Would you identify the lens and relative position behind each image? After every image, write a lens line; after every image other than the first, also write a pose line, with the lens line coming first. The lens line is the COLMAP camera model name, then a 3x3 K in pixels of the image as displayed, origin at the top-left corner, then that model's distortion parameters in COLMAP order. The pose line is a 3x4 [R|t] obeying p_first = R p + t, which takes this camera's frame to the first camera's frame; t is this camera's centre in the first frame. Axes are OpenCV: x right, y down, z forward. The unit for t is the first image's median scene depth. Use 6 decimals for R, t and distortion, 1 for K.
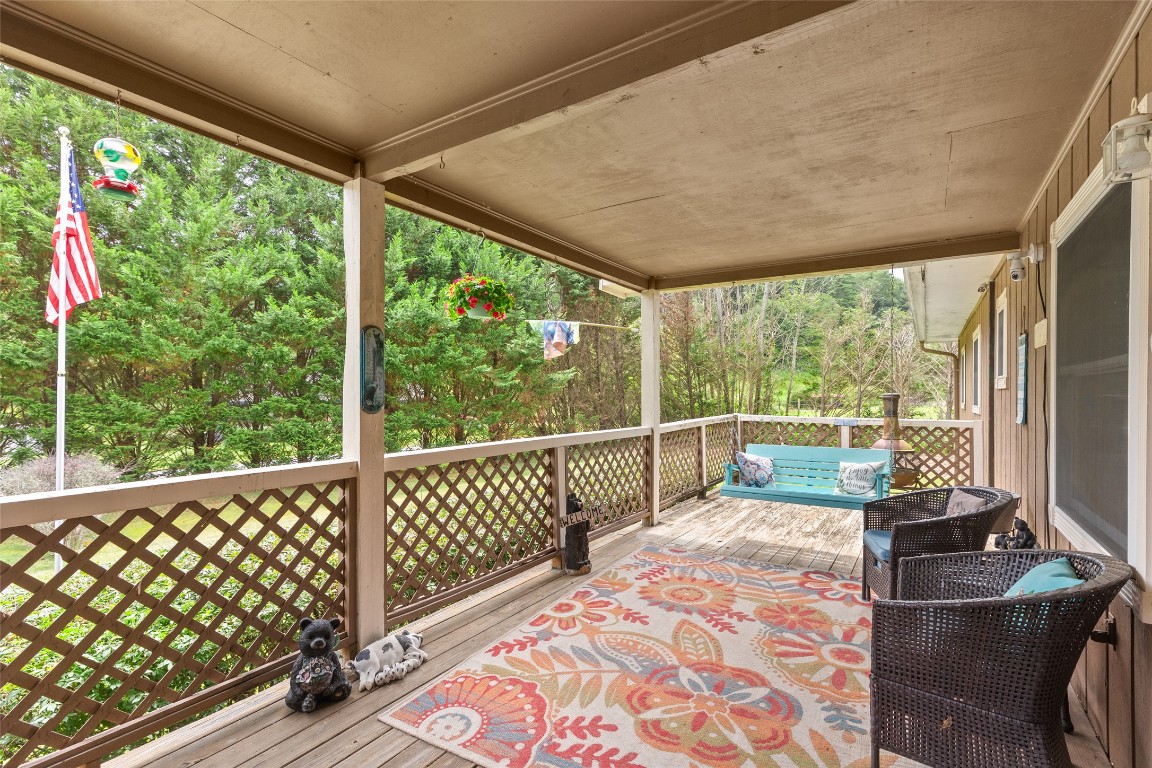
lens RADIAL K [[539.7, 0, 580.9], [0, 539.7, 386.3], [0, 0, 1]] dist [0.015899, -0.000113]
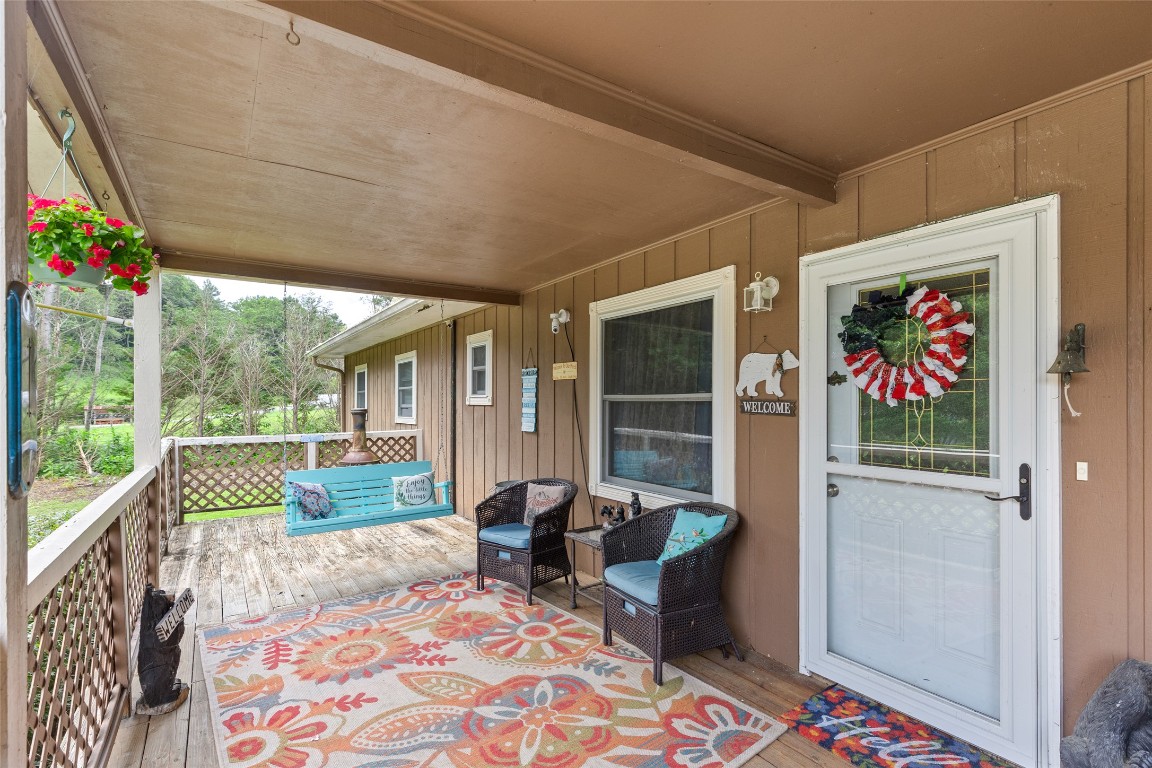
lens RADIAL K [[539.7, 0, 592.0], [0, 539.7, 399.7], [0, 0, 1]] dist [0.015899, -0.000113]
pose [[0.386272, -0.001510, 0.922384, -0.424827], [-0.006089, 0.999973, 0.004187, -0.020782], [-0.922365, -0.007234, 0.386252, 0.309764]]
